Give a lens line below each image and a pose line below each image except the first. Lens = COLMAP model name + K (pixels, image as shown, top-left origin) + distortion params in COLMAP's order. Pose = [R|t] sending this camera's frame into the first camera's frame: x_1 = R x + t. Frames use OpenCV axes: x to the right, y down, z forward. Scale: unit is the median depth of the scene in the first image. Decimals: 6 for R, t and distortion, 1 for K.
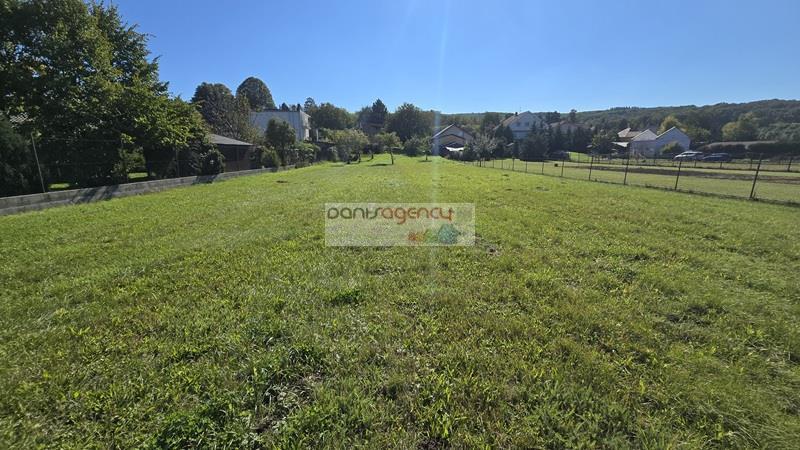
lens RADIAL K [[328.1, 0, 398.9], [0, 328.1, 230.7], [0, 0, 1]] dist [-0.003348, -0.000170]
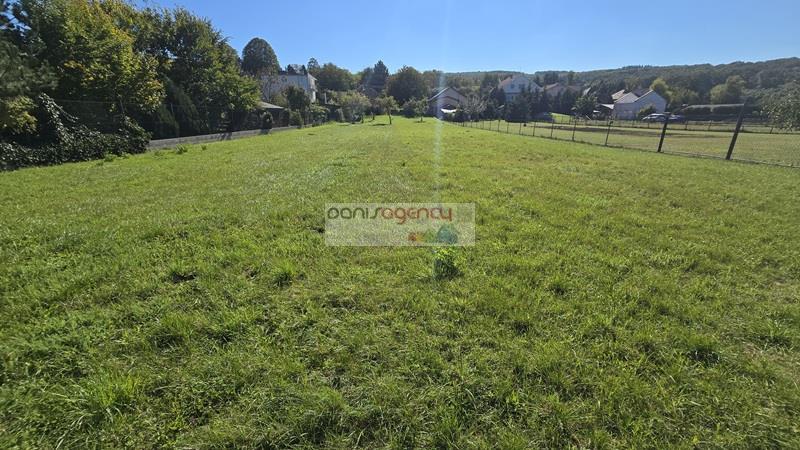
lens RADIAL K [[328.1, 0, 398.9], [0, 328.1, 230.7], [0, 0, 1]] dist [-0.003348, -0.000170]
pose [[0.999952, 0.005485, -0.008173, 0.014044], [-0.004567, 0.994096, 0.108407, 0.031196], [0.008719, -0.108364, 0.994073, -0.133897]]
